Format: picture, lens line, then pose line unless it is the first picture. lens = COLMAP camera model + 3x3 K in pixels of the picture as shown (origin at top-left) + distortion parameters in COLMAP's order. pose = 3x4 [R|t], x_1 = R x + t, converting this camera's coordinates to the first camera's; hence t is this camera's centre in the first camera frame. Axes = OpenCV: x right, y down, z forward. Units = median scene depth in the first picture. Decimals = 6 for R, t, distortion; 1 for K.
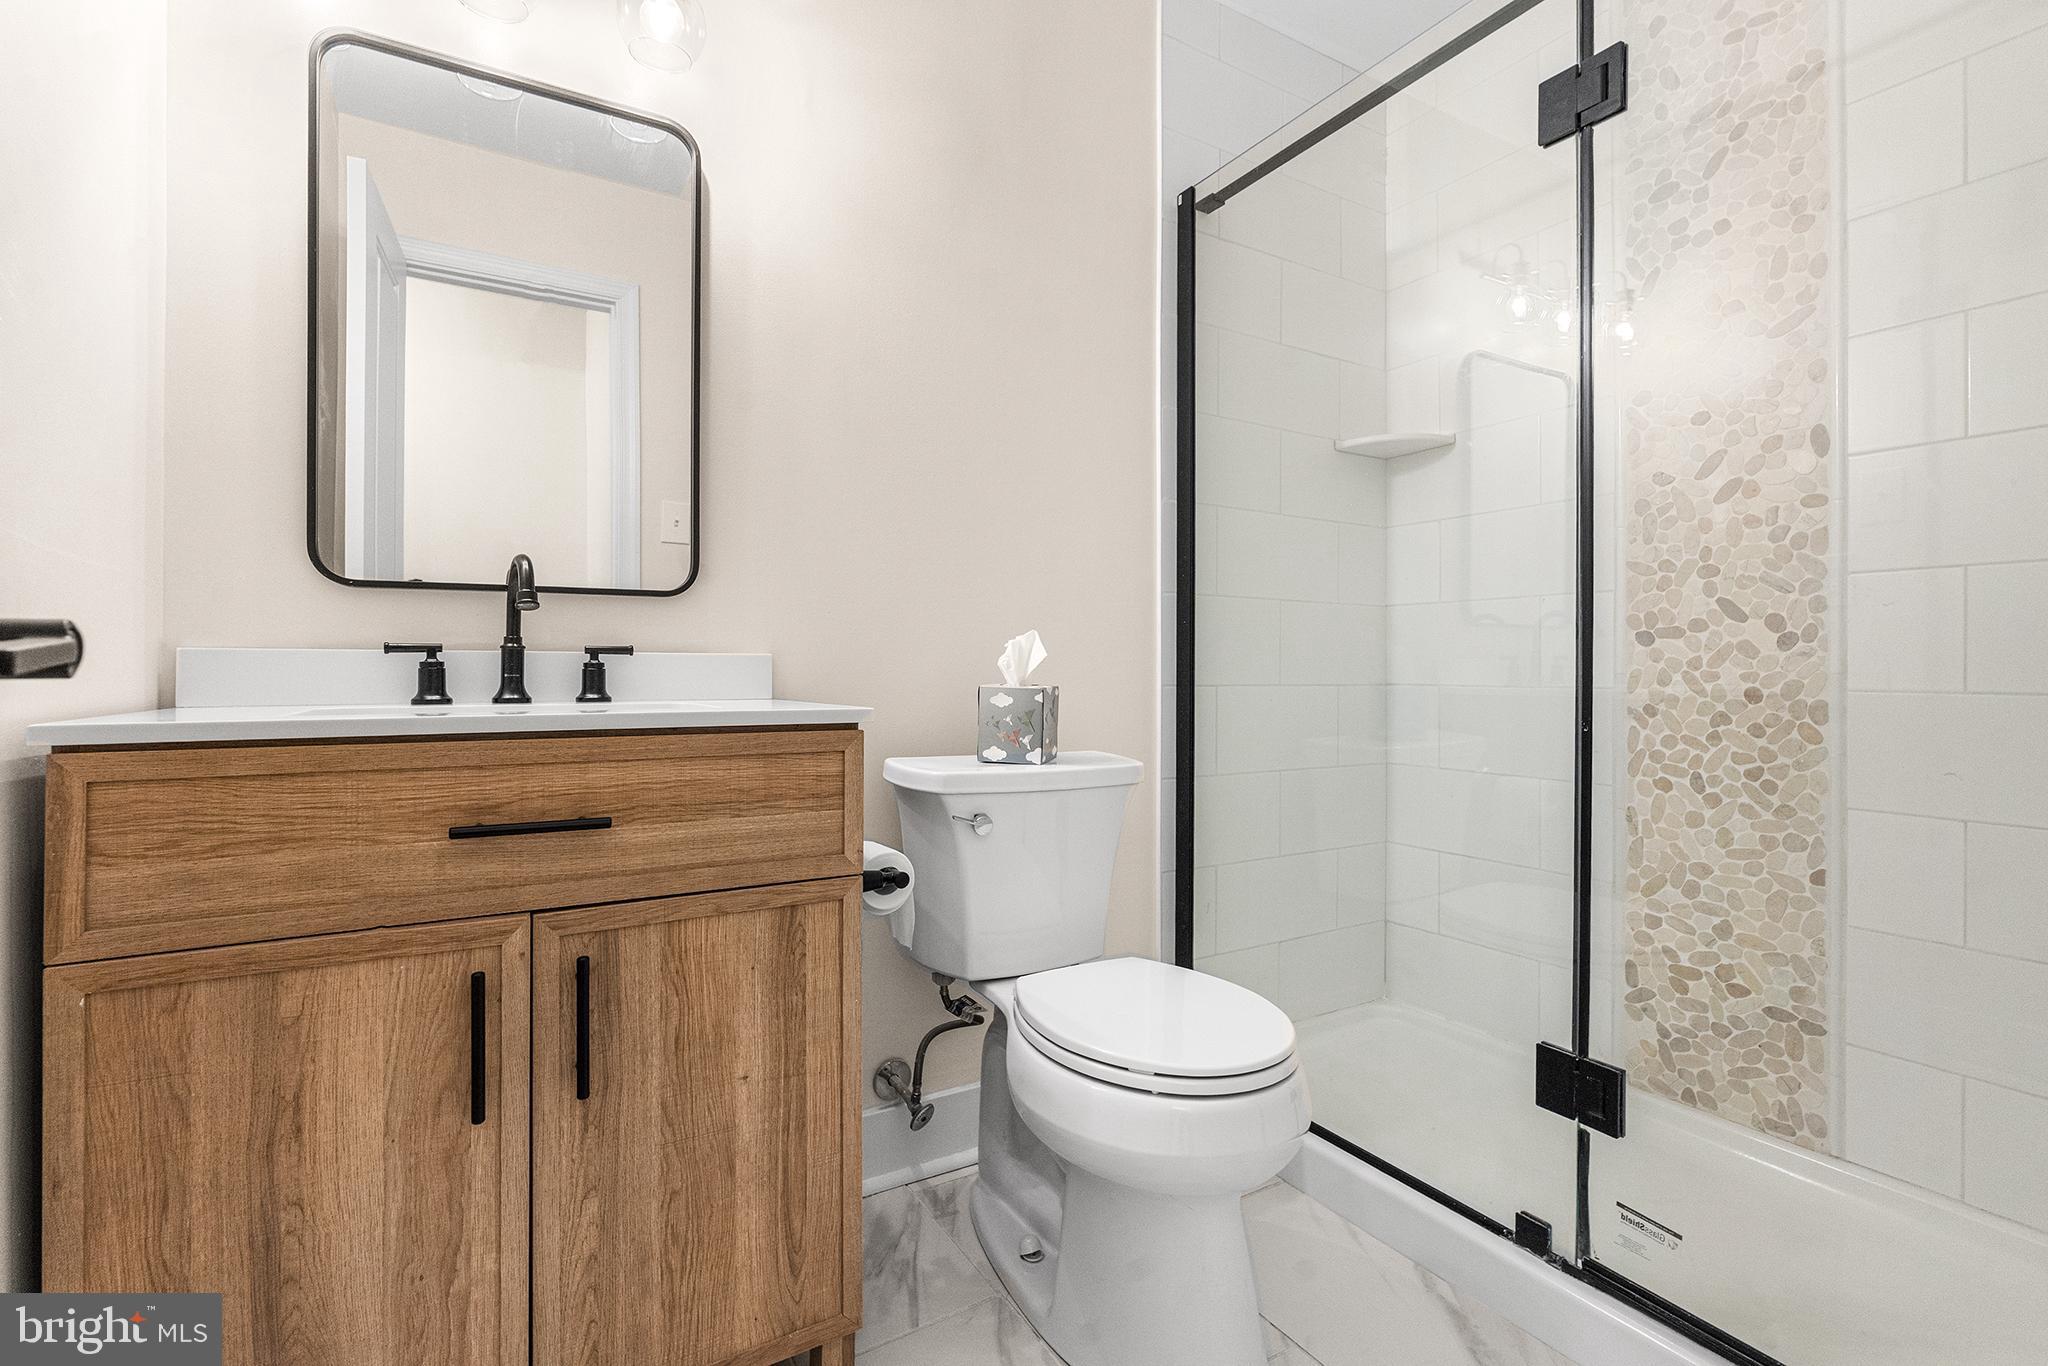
lens RADIAL K [[926.7, 0, 1010.0], [0, 926.7, 672.5], [0, 0, 1]] dist [-0.011682, 0.001246]
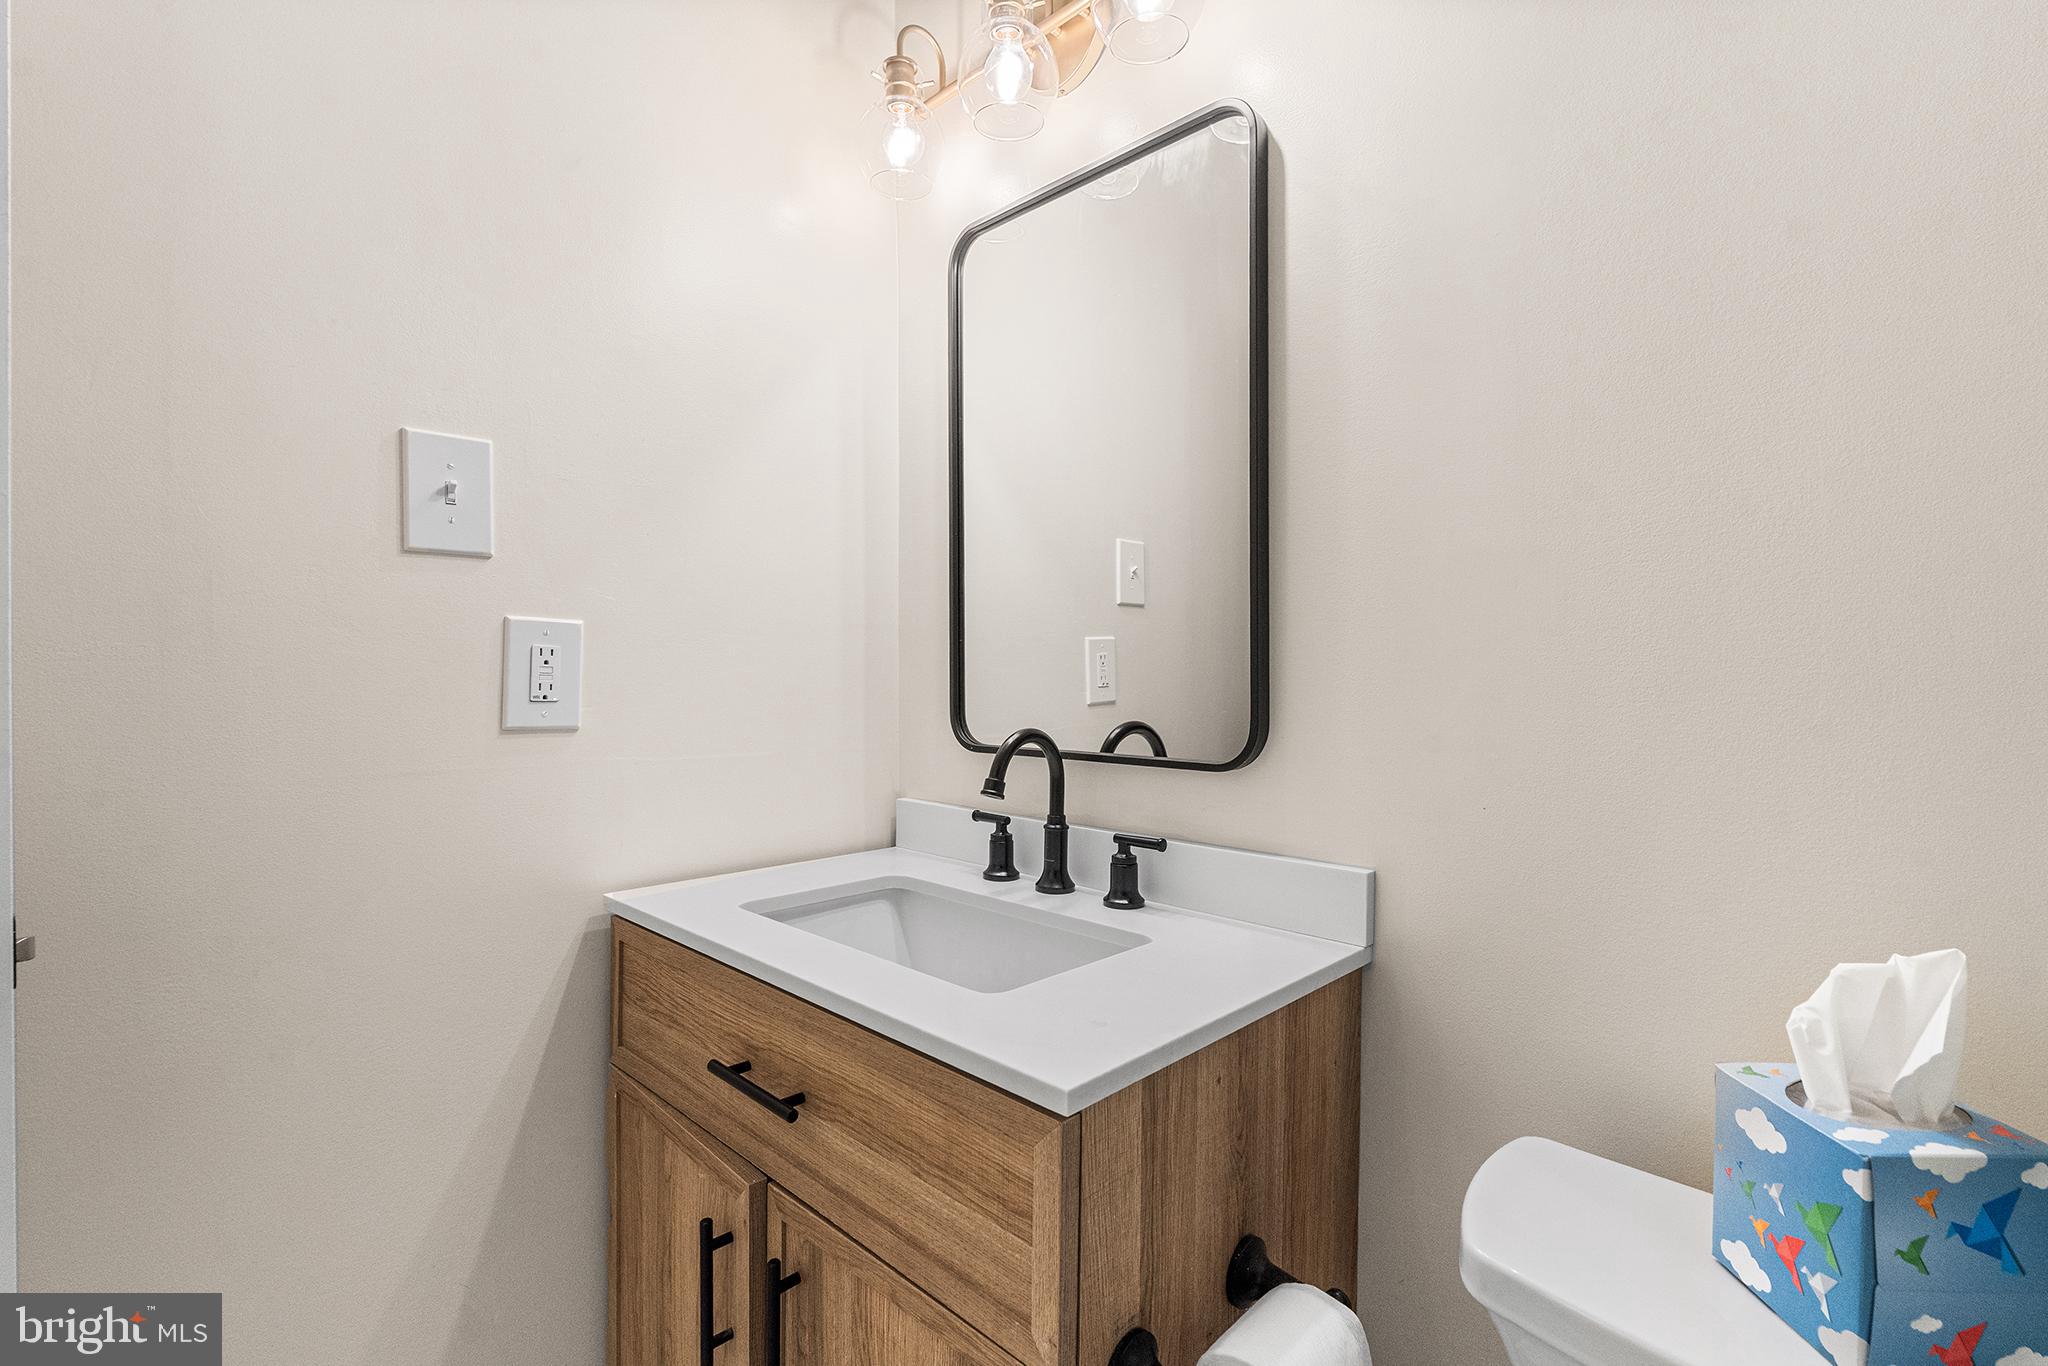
lens RADIAL K [[926.7, 0, 1017.8], [0, 926.7, 678.7], [0, 0, 1]] dist [-0.011682, 0.001246]
pose [[0.263315, 0.003420, -0.964704, 0.367660], [-0.006768, 0.999976, 0.001698, -0.205362], [0.964686, 0.006082, 0.263332, 0.880743]]
